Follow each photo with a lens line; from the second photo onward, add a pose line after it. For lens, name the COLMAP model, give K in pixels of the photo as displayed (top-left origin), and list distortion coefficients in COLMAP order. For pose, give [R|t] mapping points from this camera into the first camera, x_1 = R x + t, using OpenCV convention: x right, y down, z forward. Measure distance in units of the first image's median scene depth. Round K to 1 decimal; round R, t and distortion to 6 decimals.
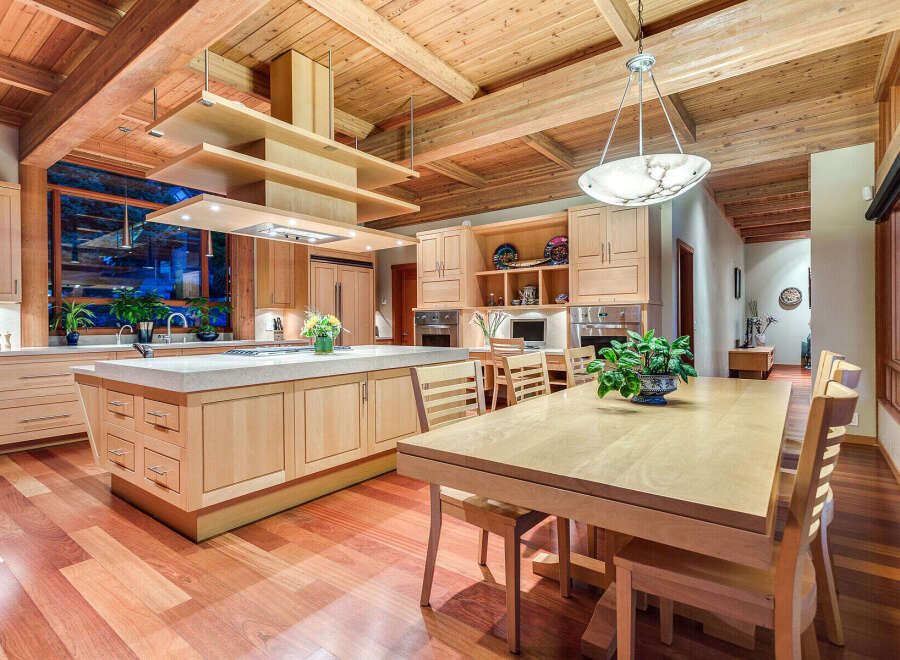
lens RADIAL K [[466.1, 0, 446.4], [0, 466.1, 323.5], [0, 0, 1]] dist [-0.000273, -0.000115]
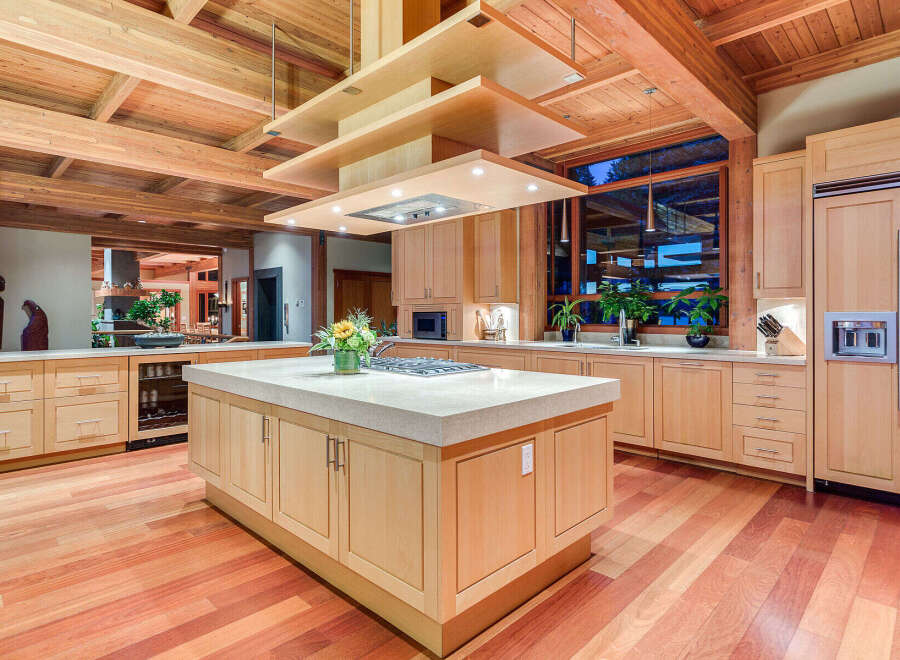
lens RADIAL K [[511.1, 0, 444.7], [0, 511.1, 325.9], [0, 0, 1]] dist [-0.004807, -0.001438]
pose [[-0.125848, 0.027373, -0.991672, 0.537304], [-0.005841, 0.999581, 0.028333, -0.029997], [0.992032, 0.009358, -0.125636, 1.318998]]
